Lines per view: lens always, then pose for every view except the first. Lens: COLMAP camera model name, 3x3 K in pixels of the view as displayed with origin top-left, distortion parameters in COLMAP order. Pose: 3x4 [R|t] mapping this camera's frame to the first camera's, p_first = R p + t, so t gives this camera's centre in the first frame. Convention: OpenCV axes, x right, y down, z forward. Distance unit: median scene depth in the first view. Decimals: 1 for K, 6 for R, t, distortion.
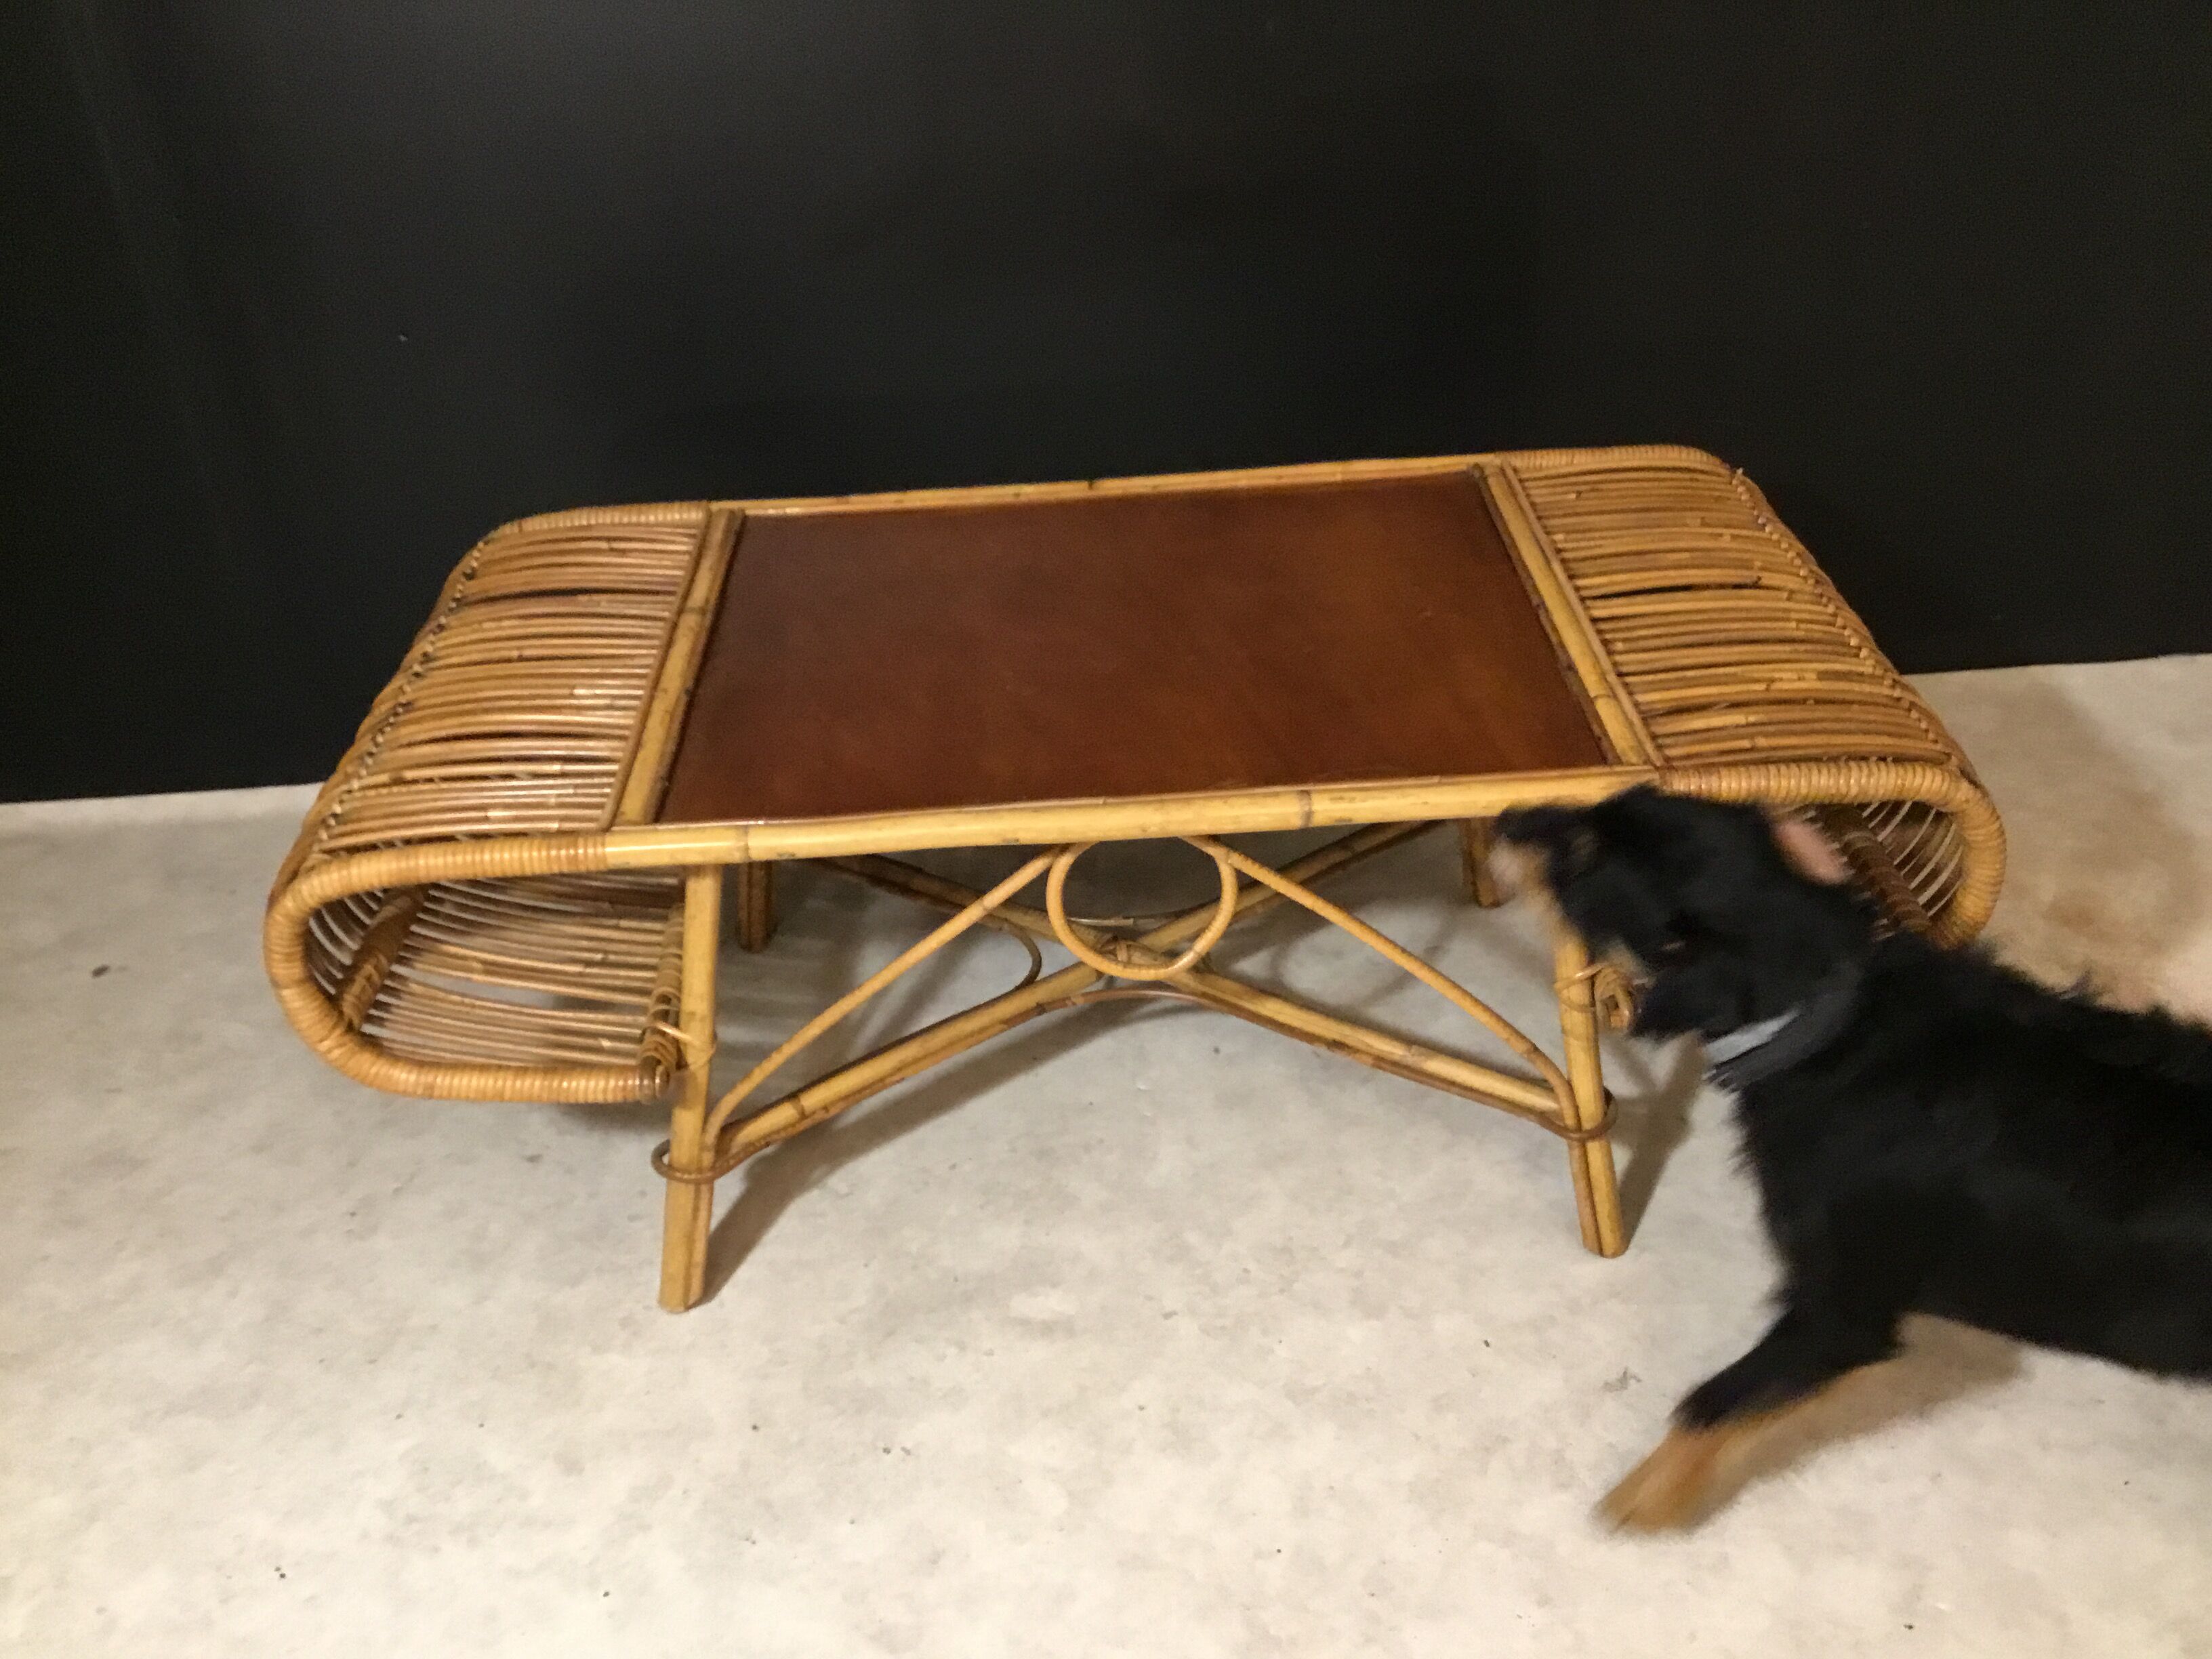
lens RADIAL K [[1953.1, 0, 1113.4], [0, 1953.1, 834.6], [0, 0, 1]] dist [0.063743, -0.120930]
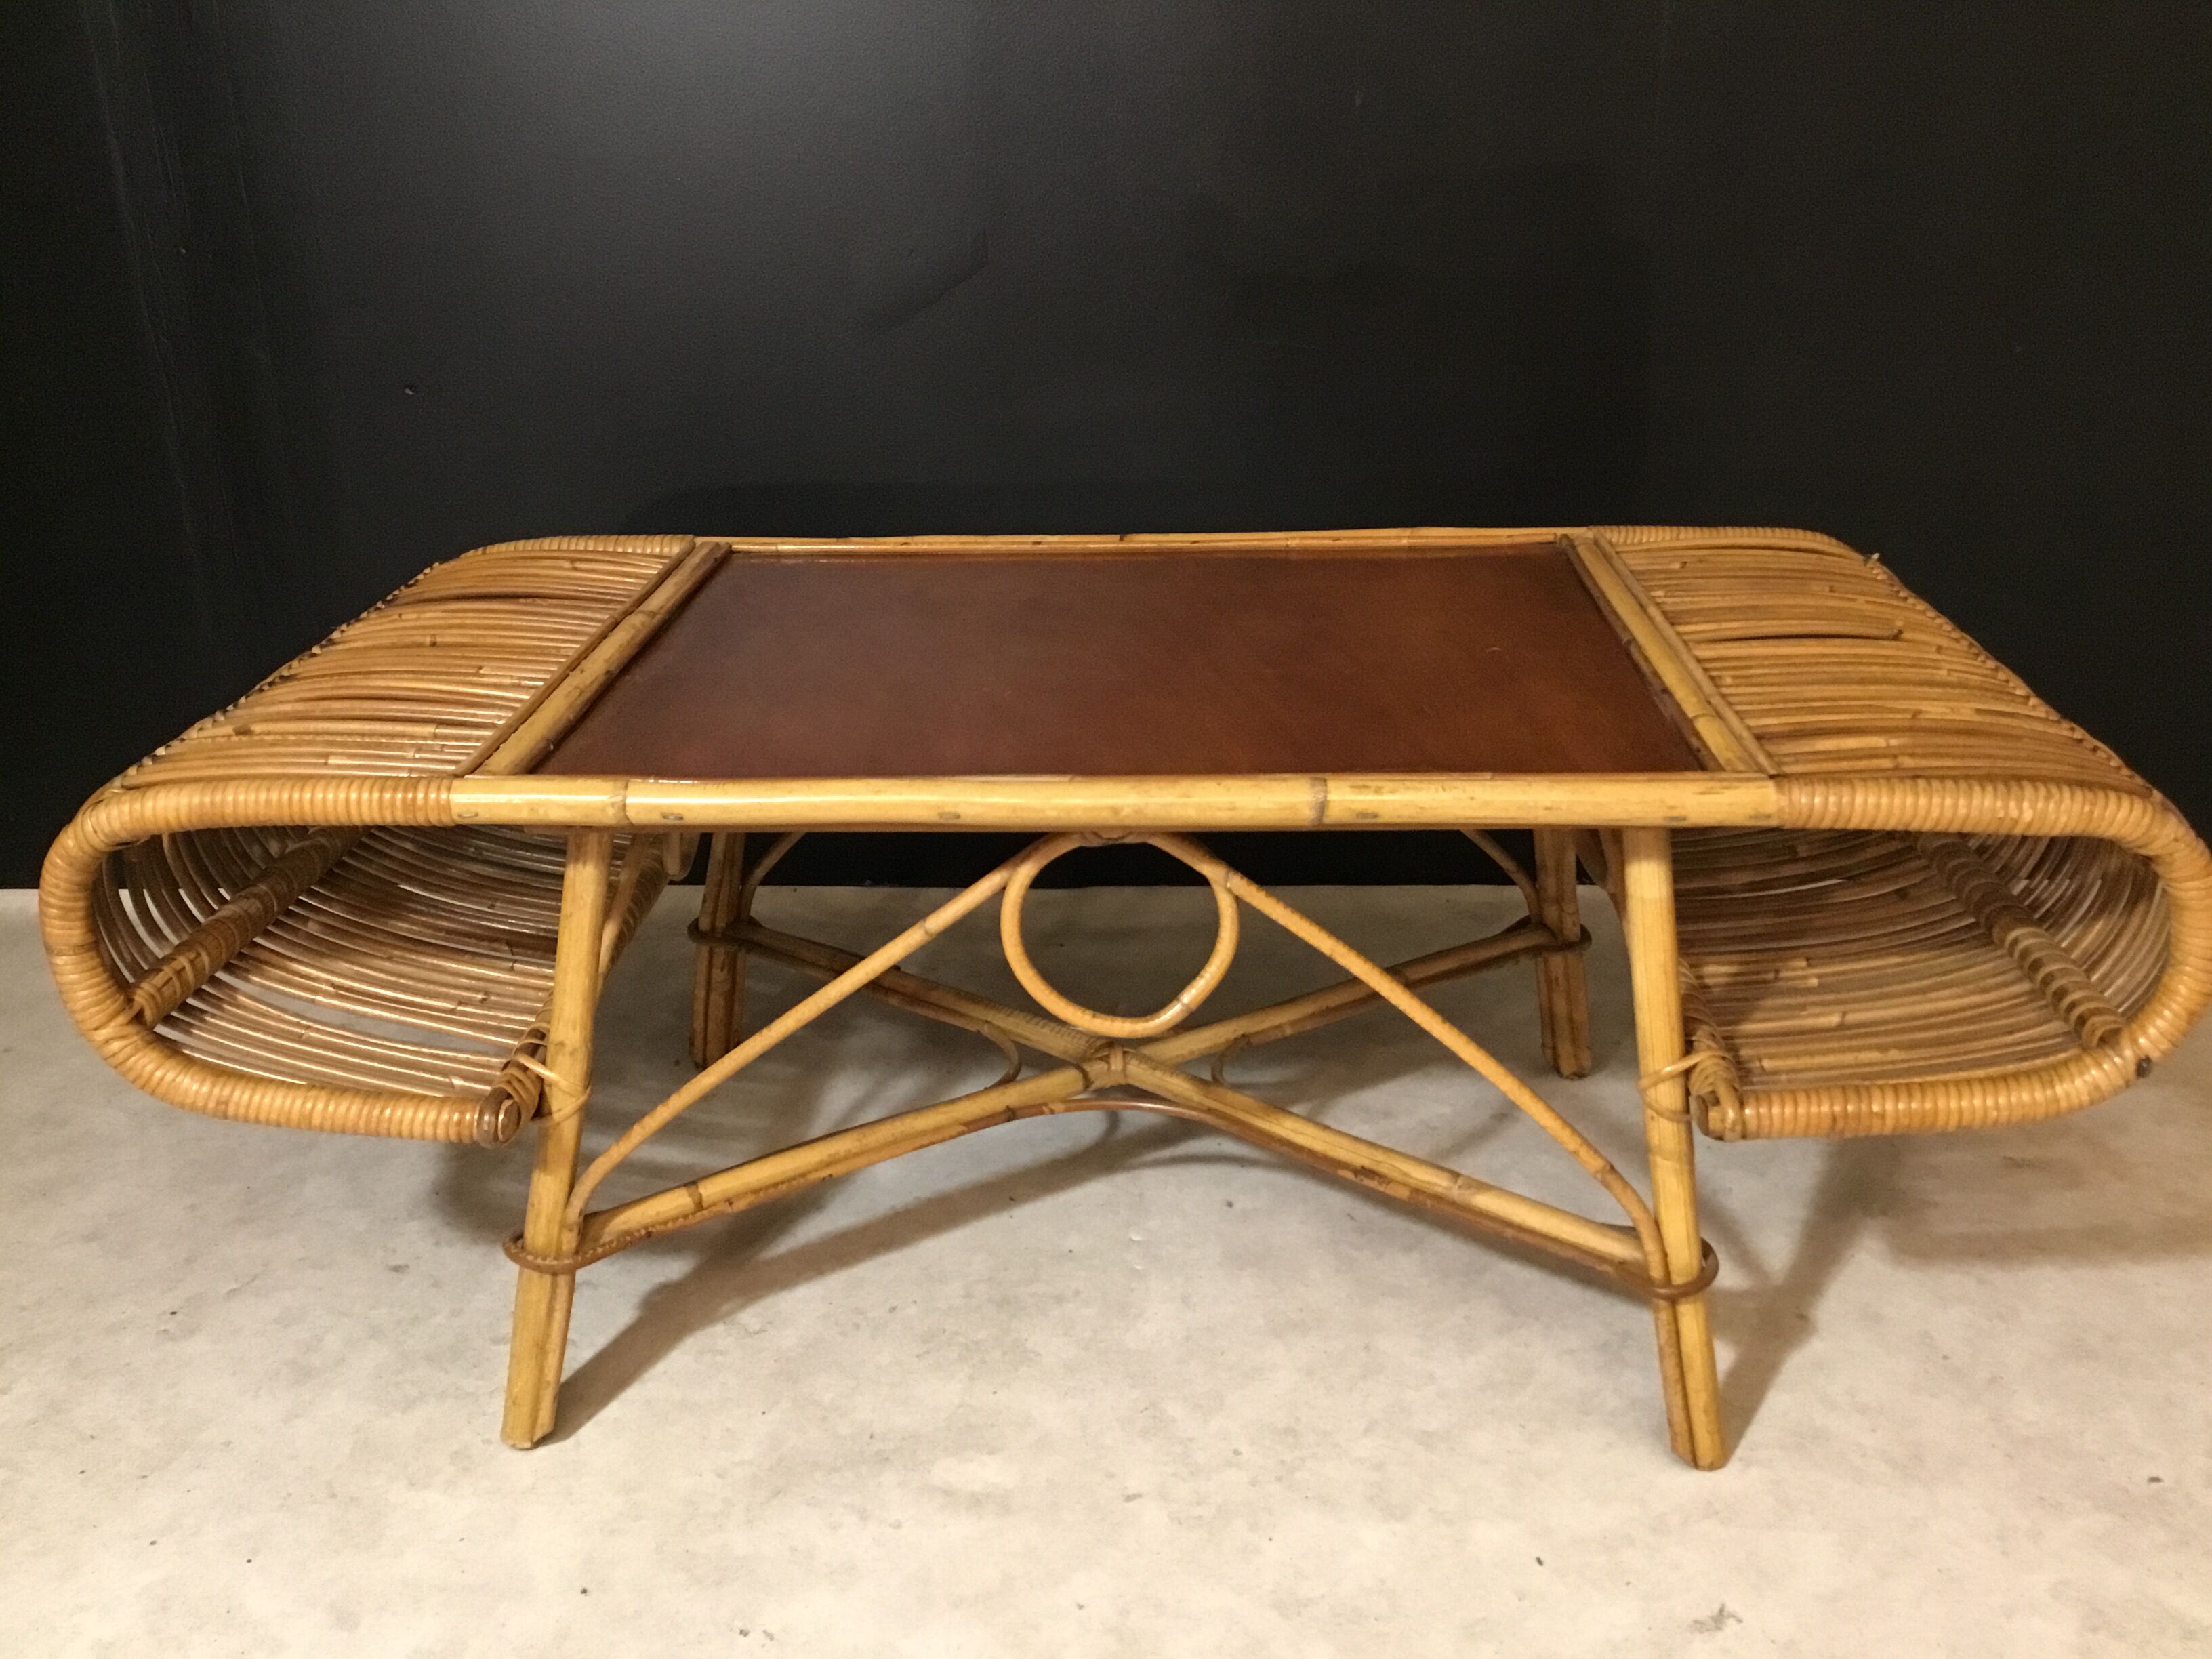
lens RADIAL K [[1953.1, 0, 1115.2], [0, 1953.1, 844.2], [0, 0, 1]] dist [0.063743, -0.120930]
pose [[0.996248, 0.056793, -0.065297, 0.058947], [-0.067405, 0.982452, -0.173911, 0.128208], [0.054274, 0.177660, 0.982594, 0.186926]]
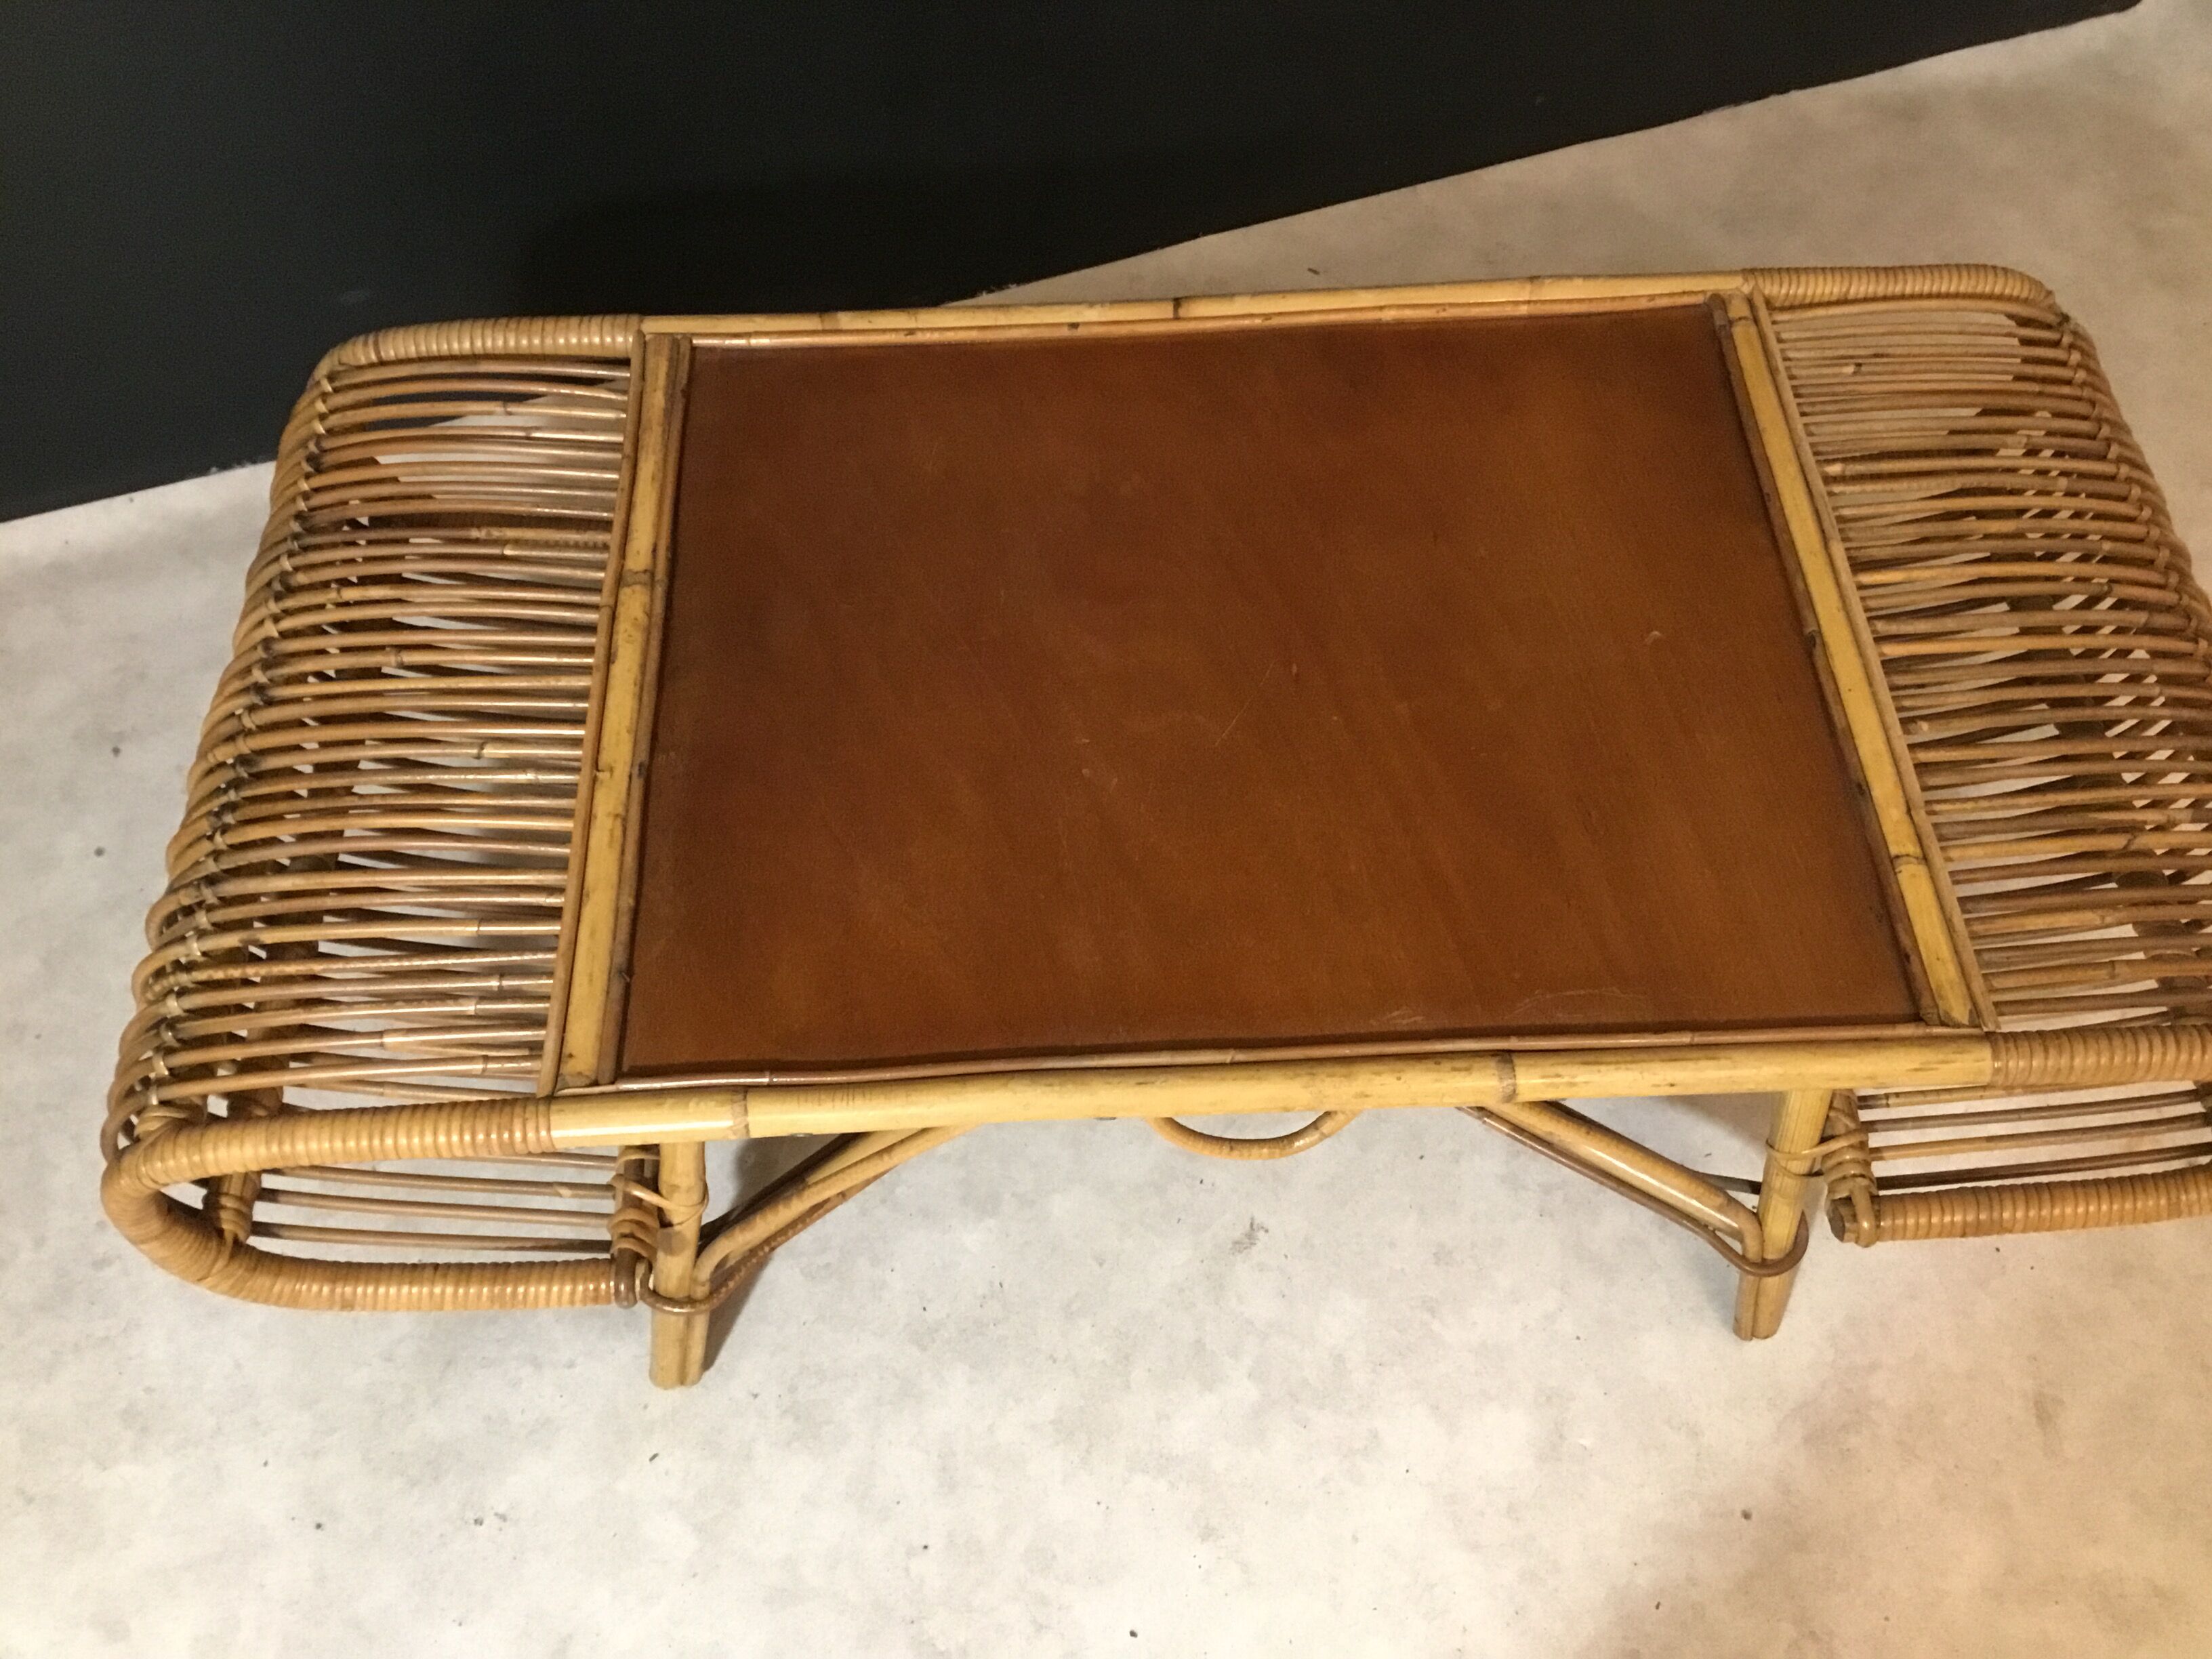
lens RADIAL K [[1953.1, 0, 1089.3], [0, 1953.1, 793.4], [0, 0, 1]] dist [0.063743, -0.120930]
pose [[0.999493, 0.017167, 0.026832, -0.069174], [-0.026210, 0.921927, 0.386475, -0.339242], [-0.018102, -0.386982, 0.921909, 0.316546]]
